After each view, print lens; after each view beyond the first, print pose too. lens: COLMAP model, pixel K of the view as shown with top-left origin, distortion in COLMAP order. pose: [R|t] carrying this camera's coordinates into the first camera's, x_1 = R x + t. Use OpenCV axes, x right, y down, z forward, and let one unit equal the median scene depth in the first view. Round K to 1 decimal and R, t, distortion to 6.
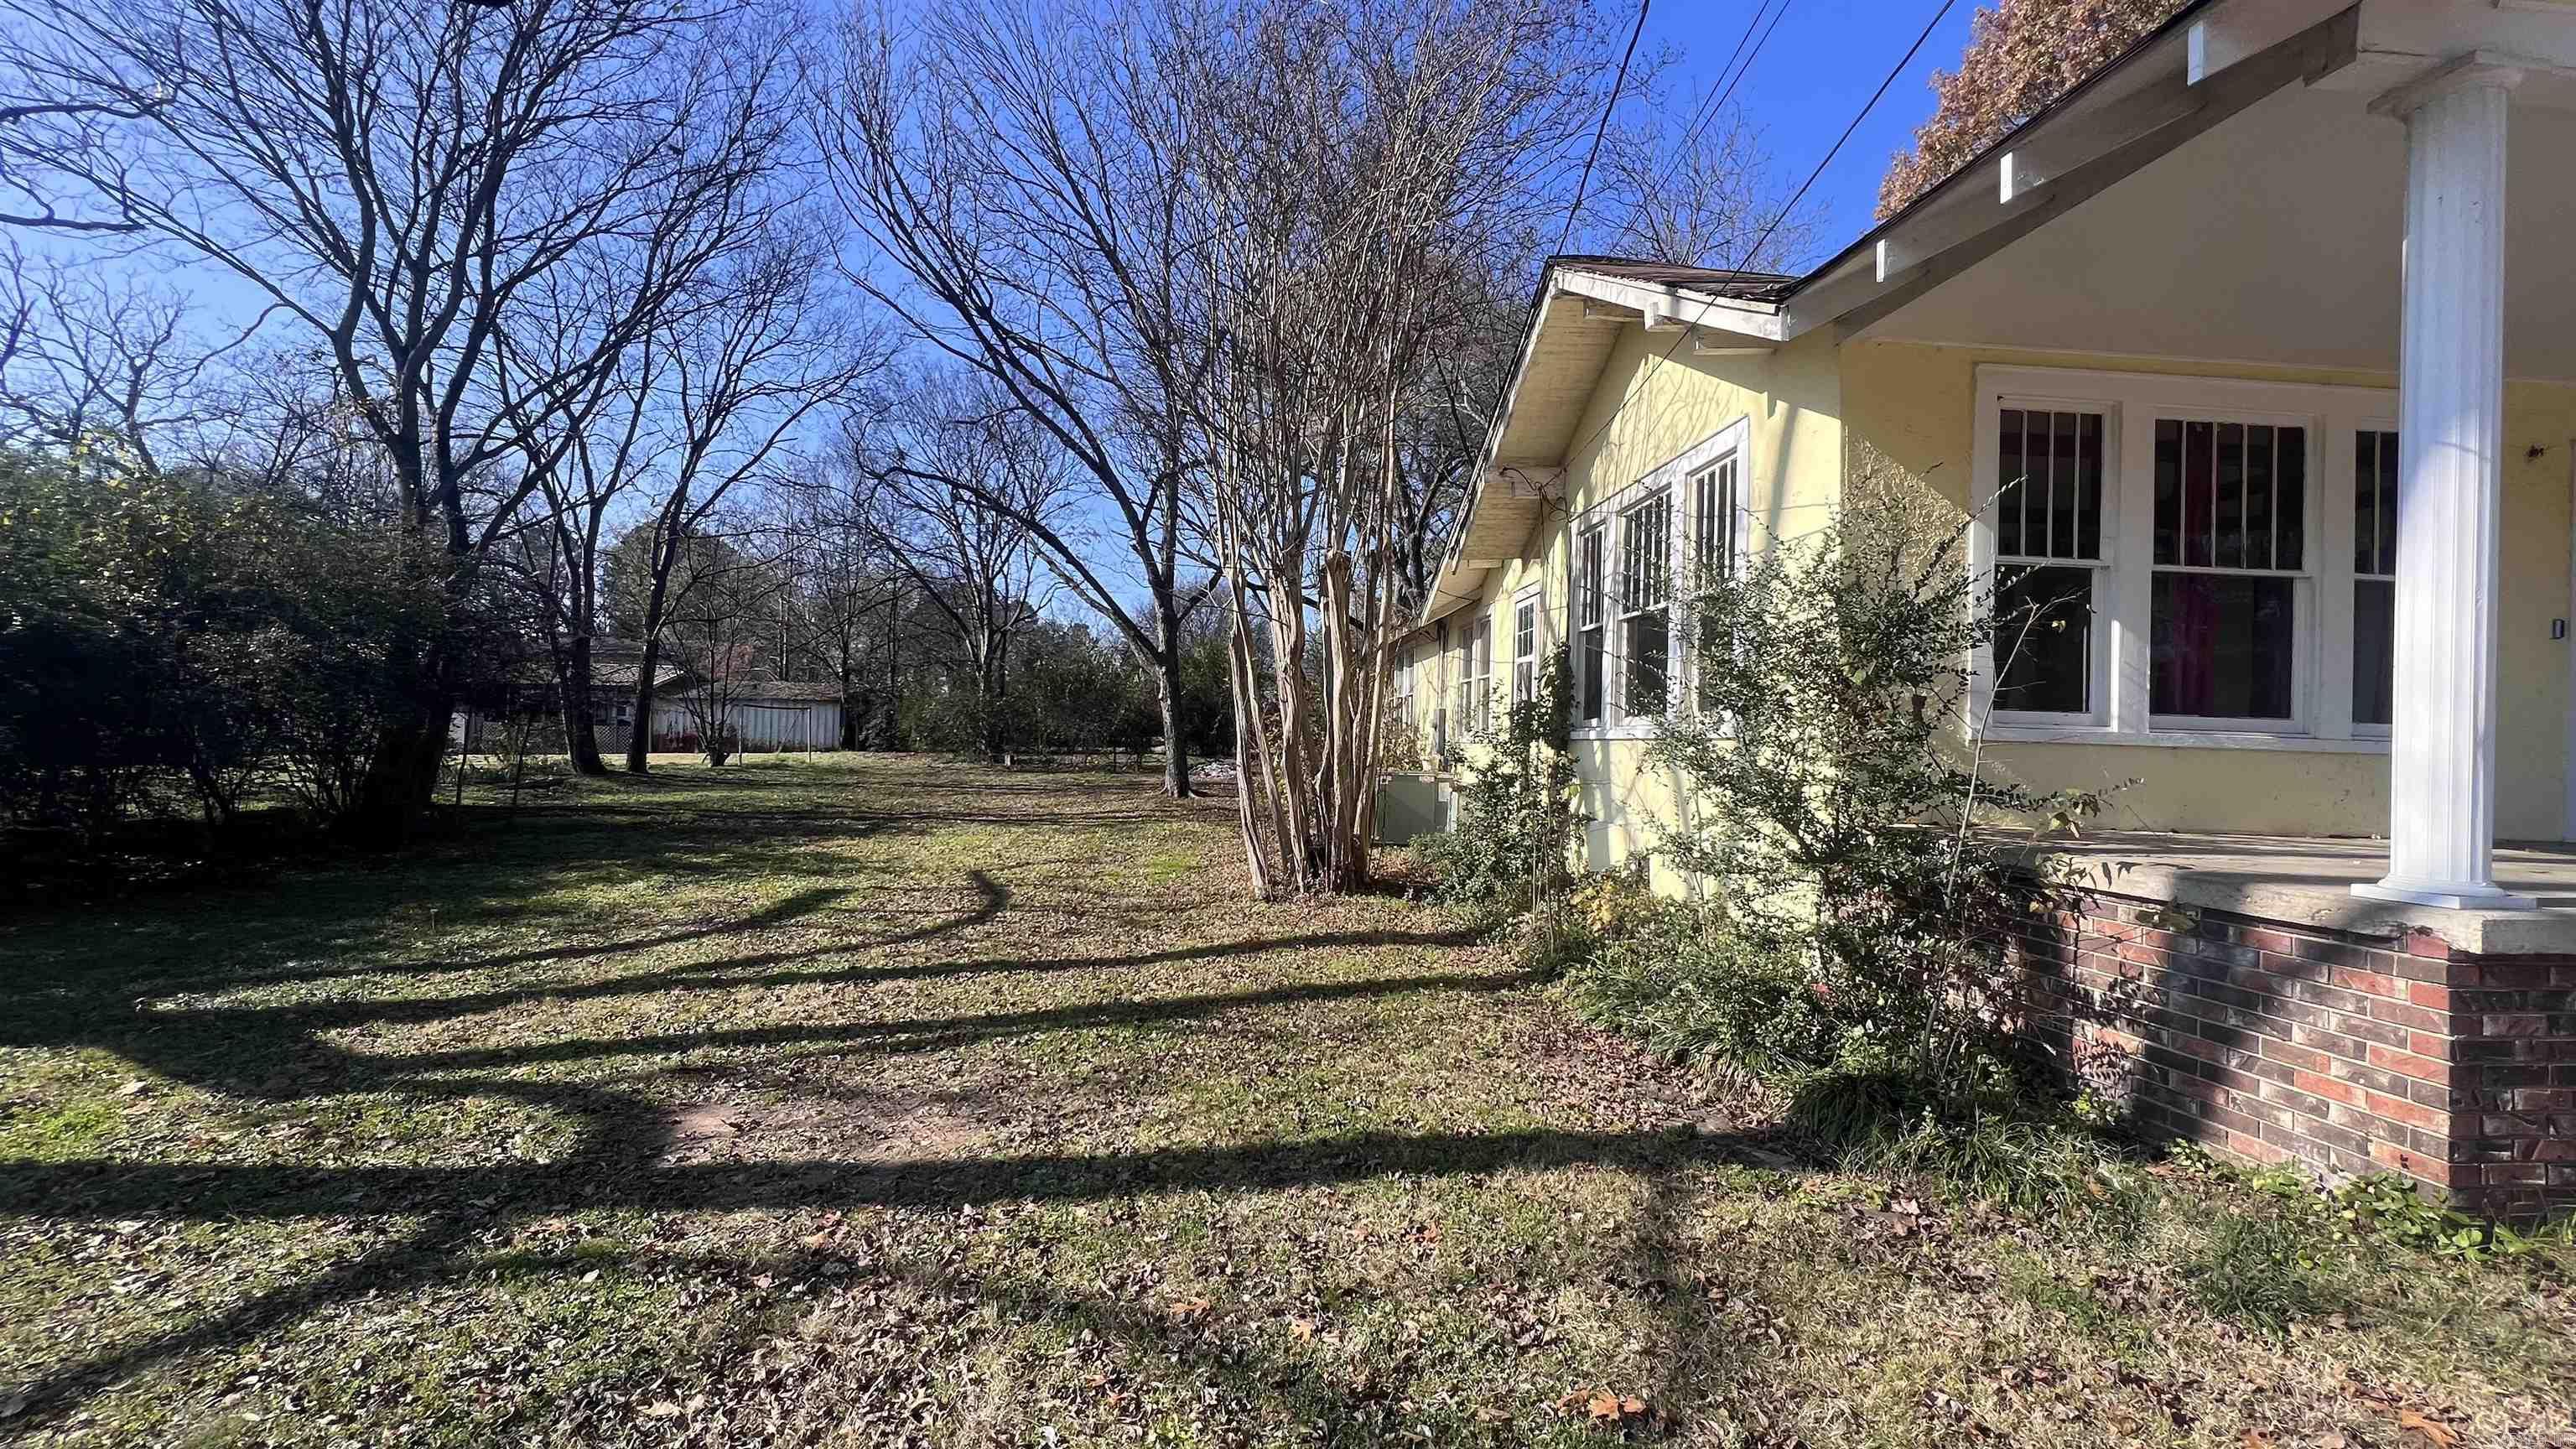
lens RADIAL K [[1000.8, 0, 1290.6], [0, 1000.8, 736.2], [0, 0, 1]] dist [0.000125, 0.000081]
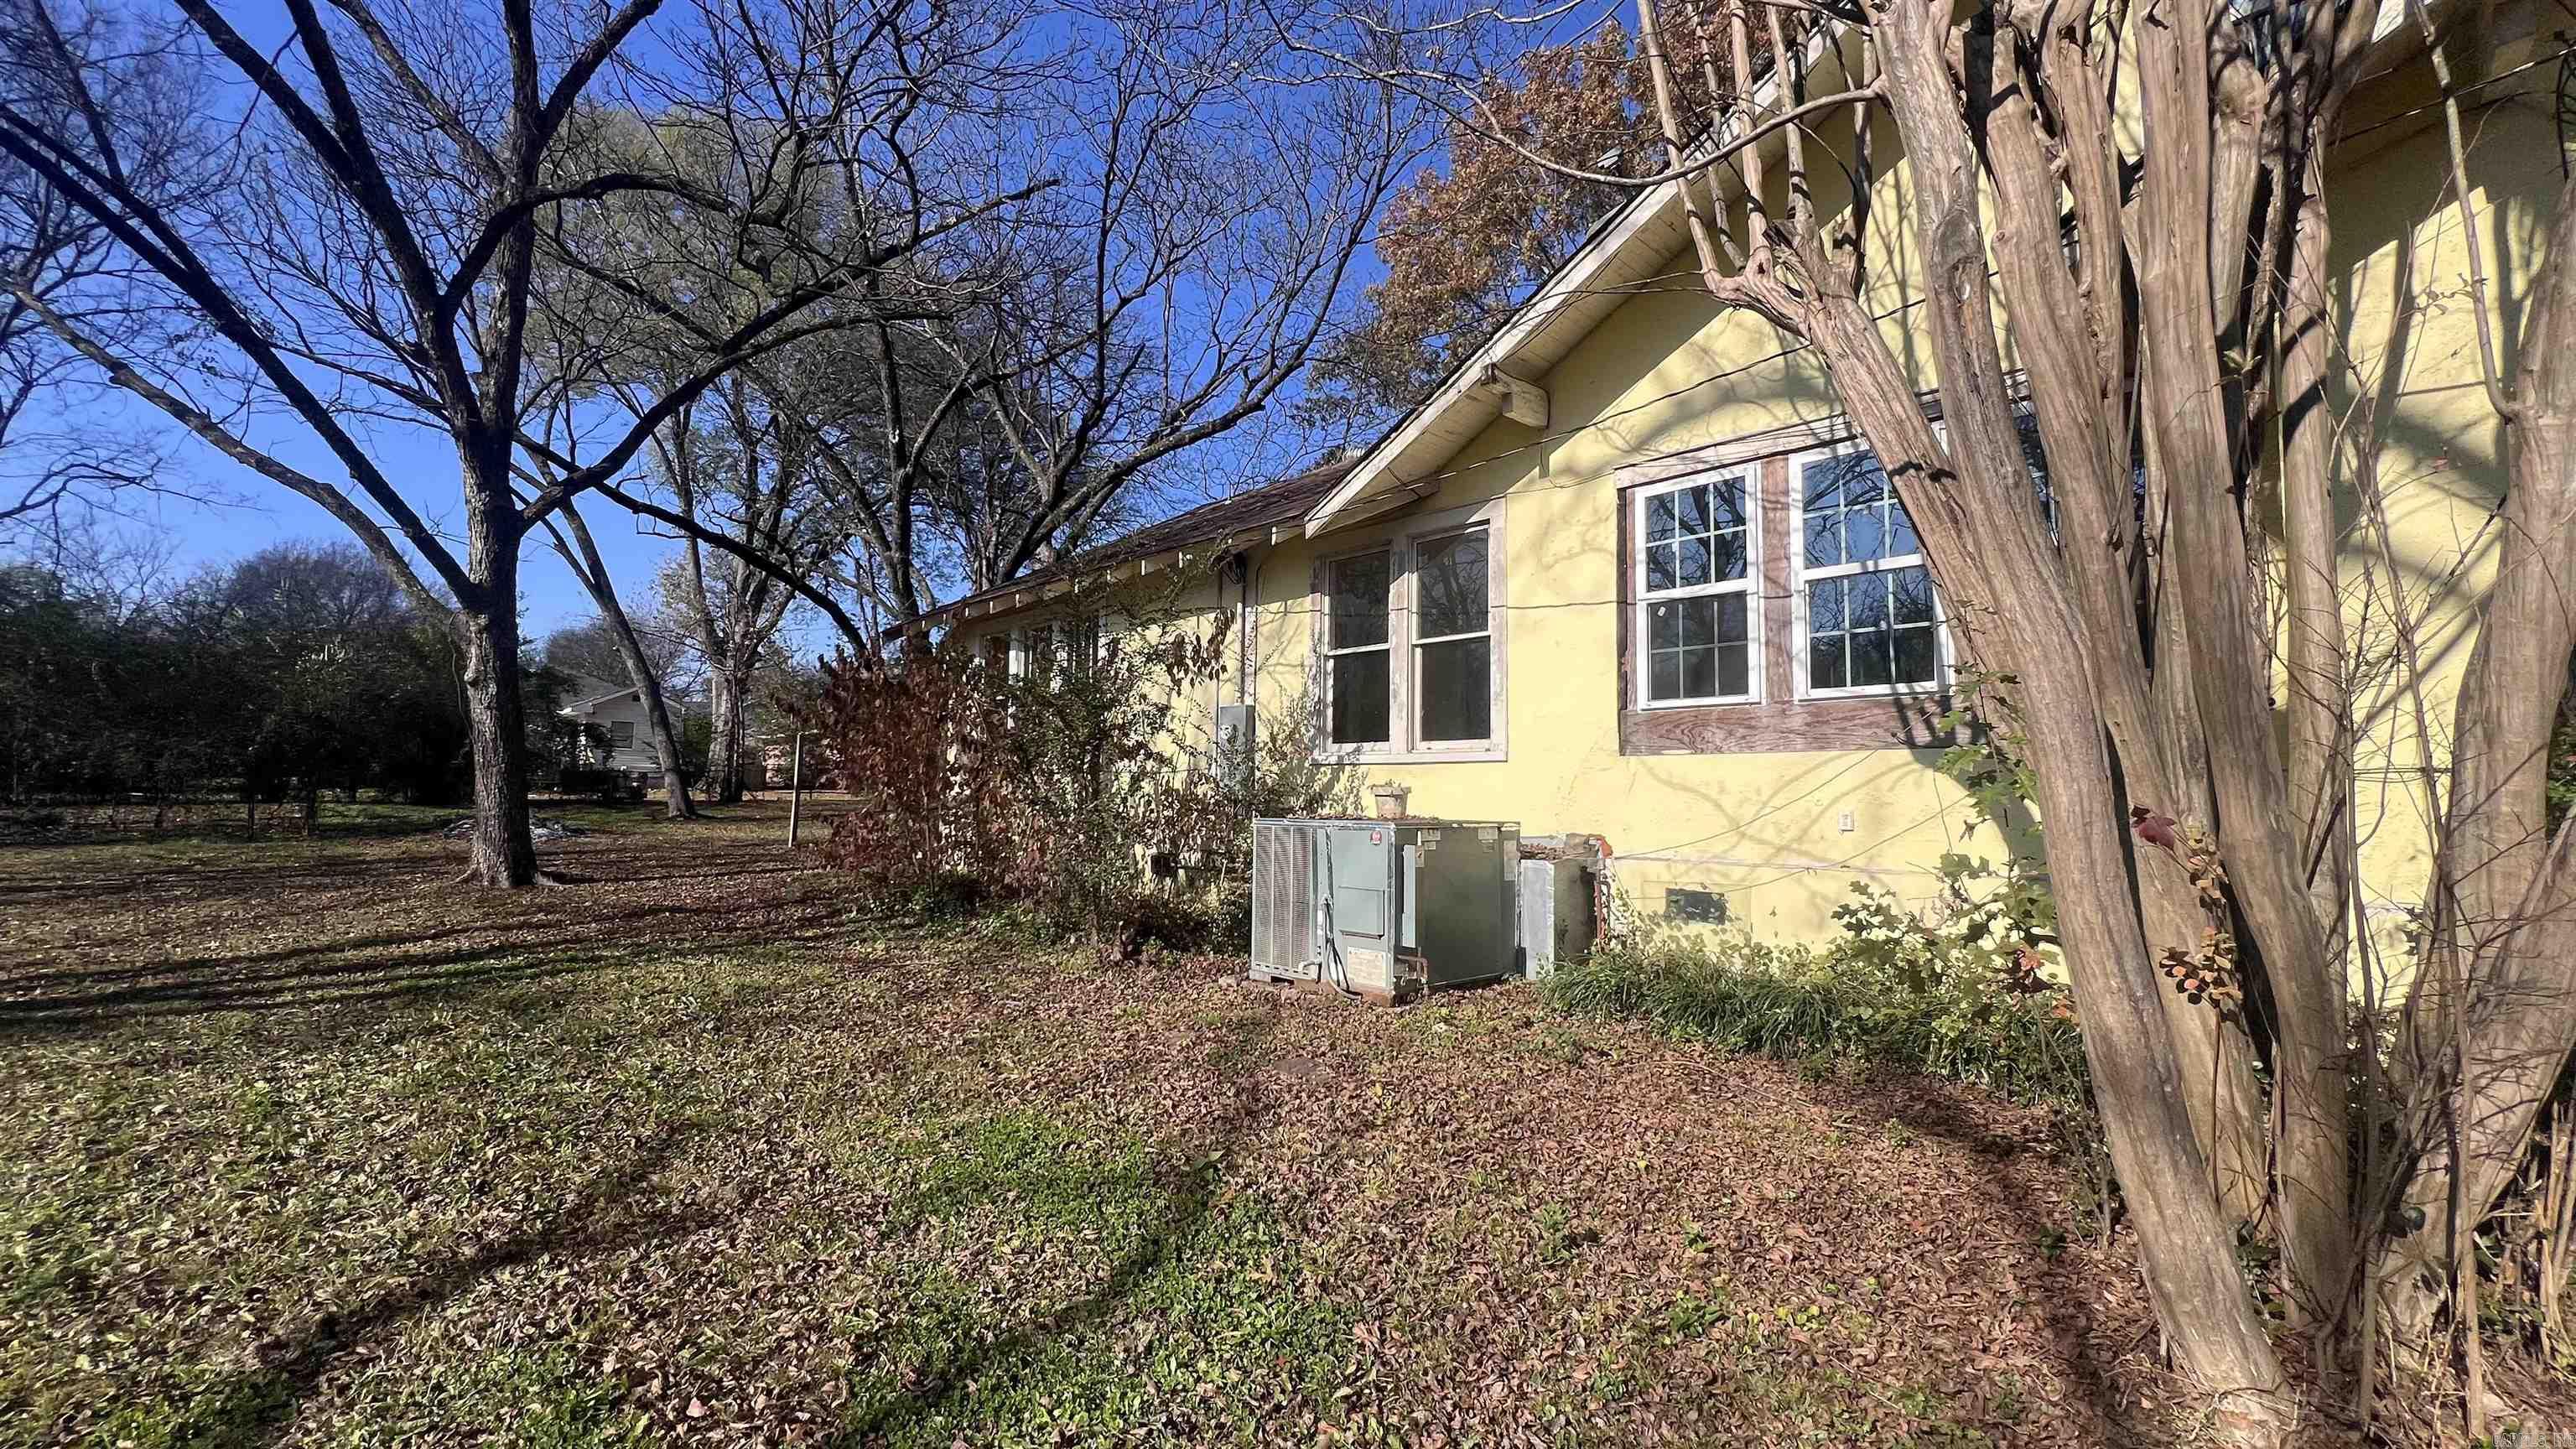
lens RADIAL K [[1025.6, 0, 1288.0], [0, 1025.6, 724.5], [0, 0, 1]] dist [0.000222, -0.000103]
pose [[0.772118, 0.034866, 0.634522, -0.025424], [0.000865, 0.998435, -0.055914, 0.002048], [-0.635478, 0.043721, 0.770880, 0.070181]]
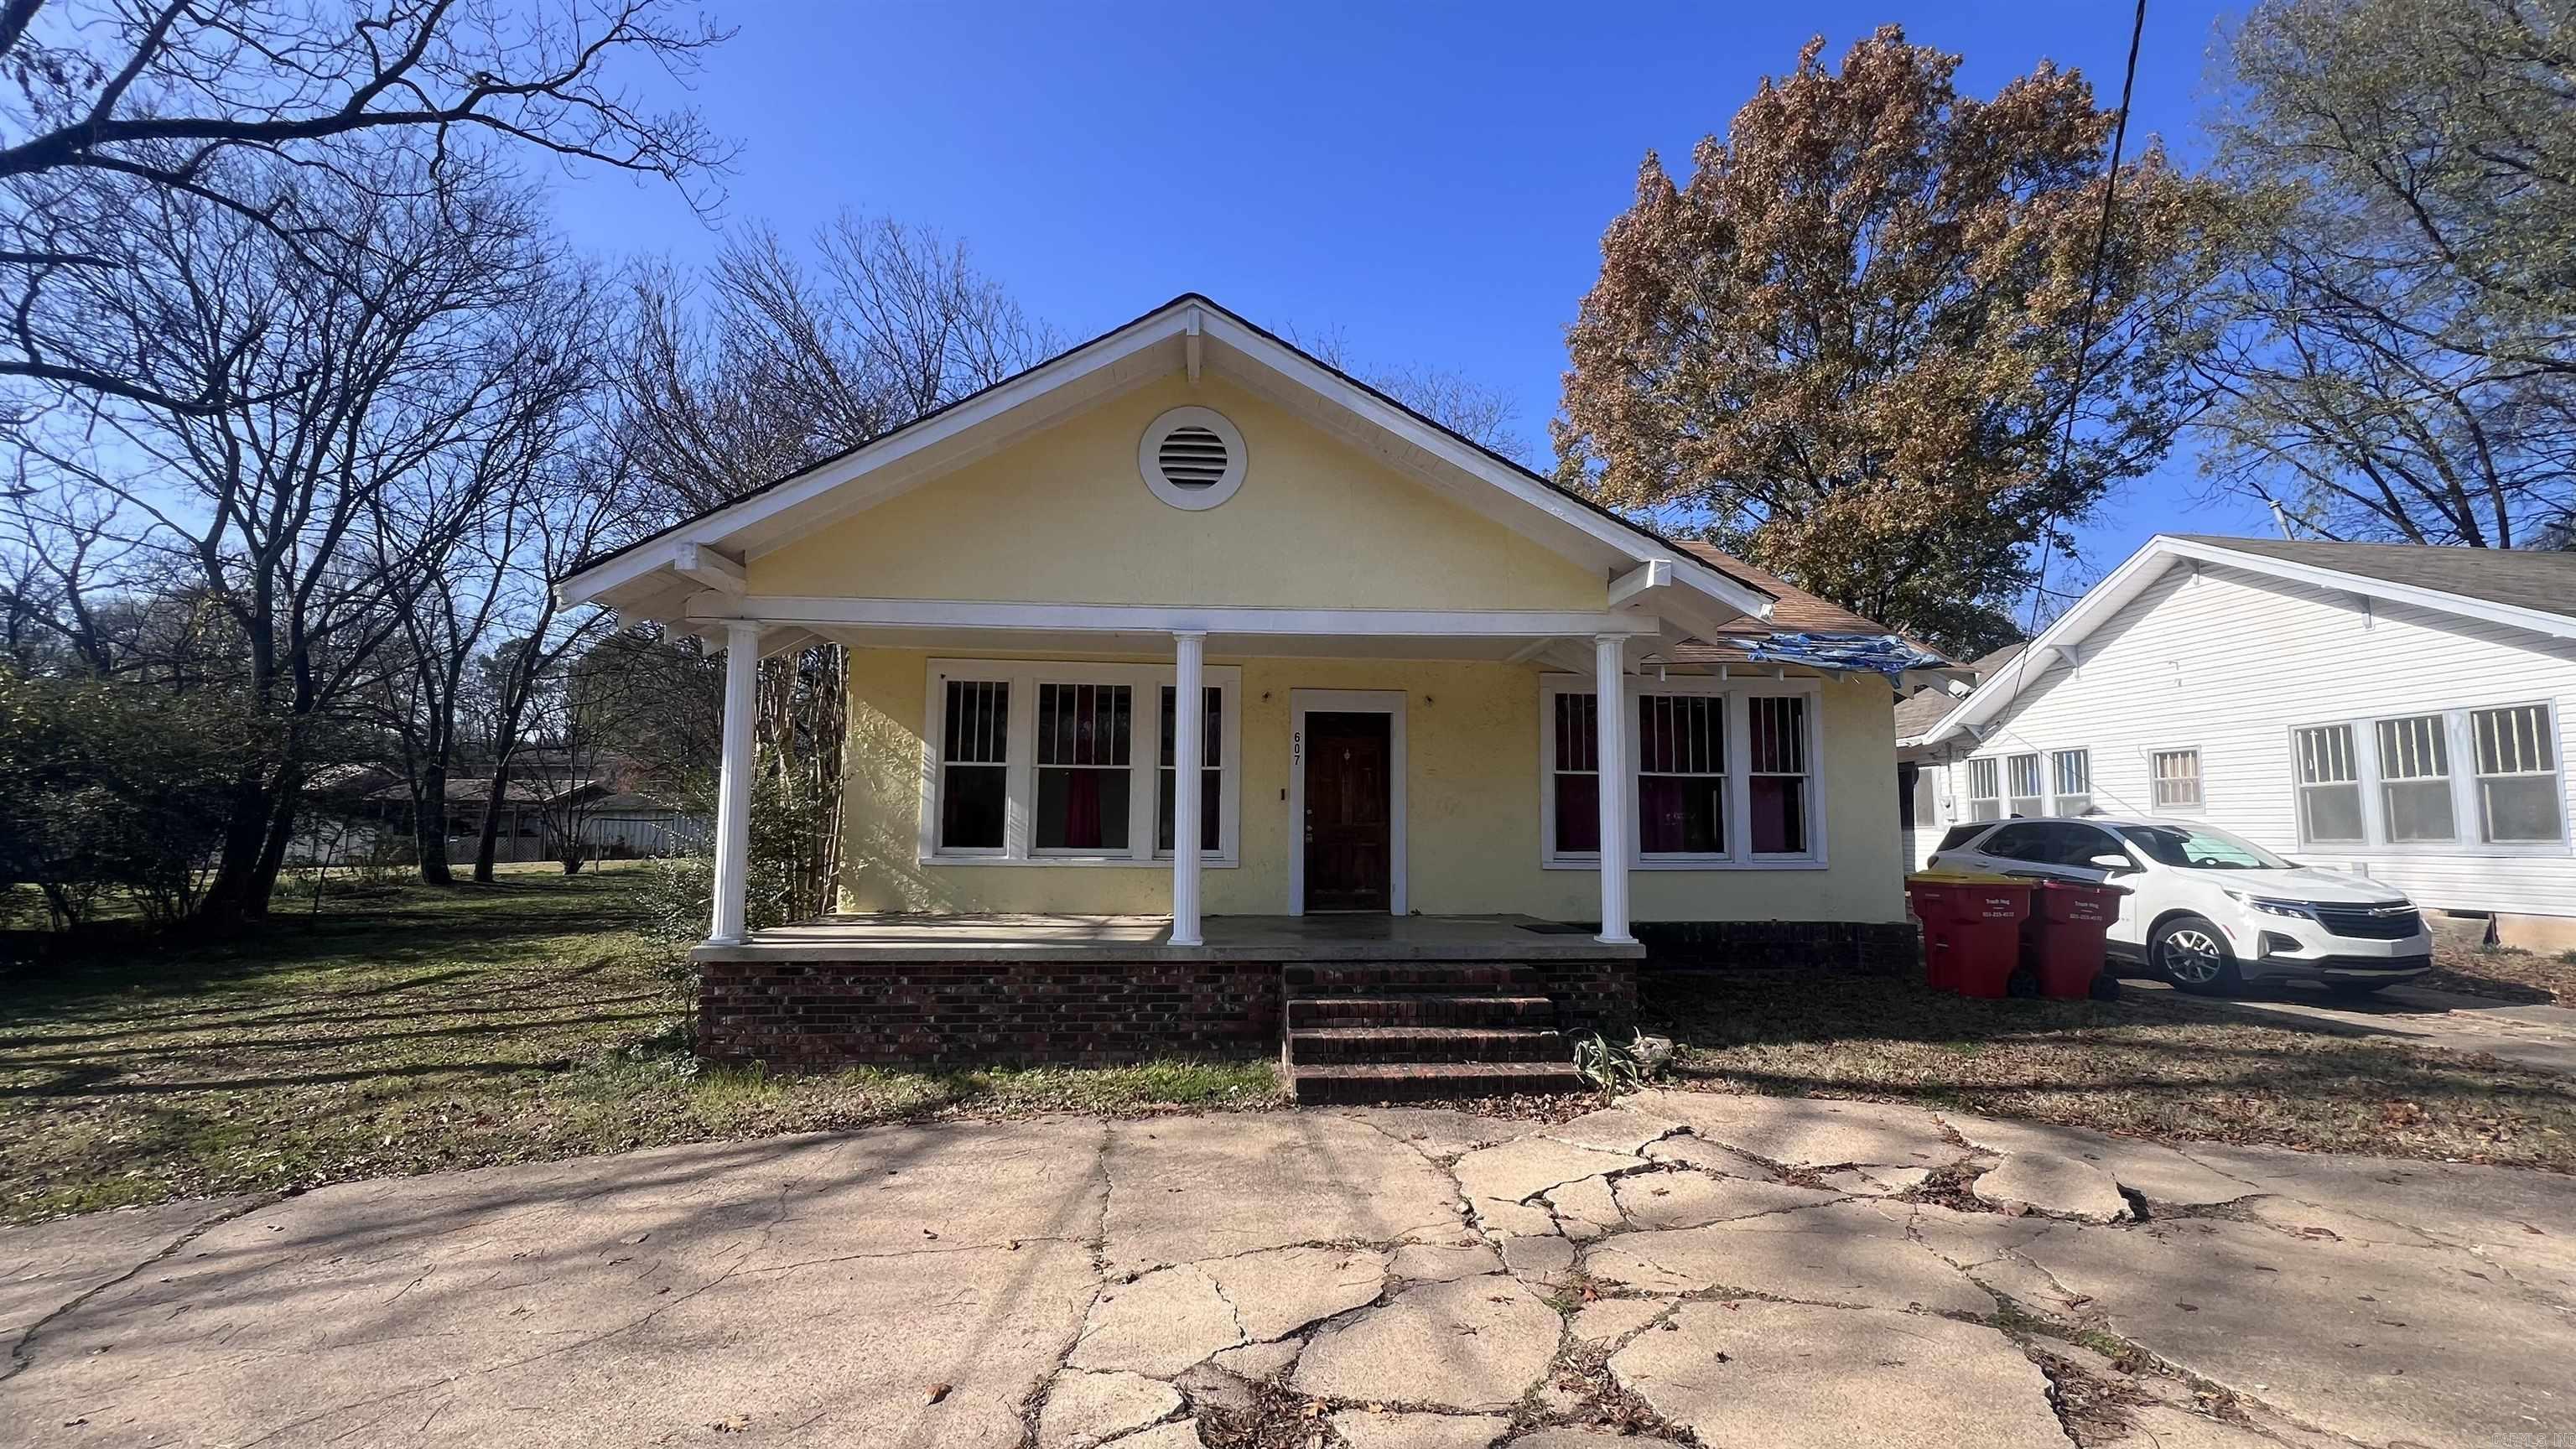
lens RADIAL K [[1025.6, 0, 1288.0], [0, 1025.6, 724.5], [0, 0, 1]] dist [0.000222, -0.000103]
pose [[0.999784, -0.019673, -0.006775, 0.641535], [0.018931, 0.995181, -0.096209, -0.027070], [0.008635, 0.096059, 0.995338, -0.402159]]
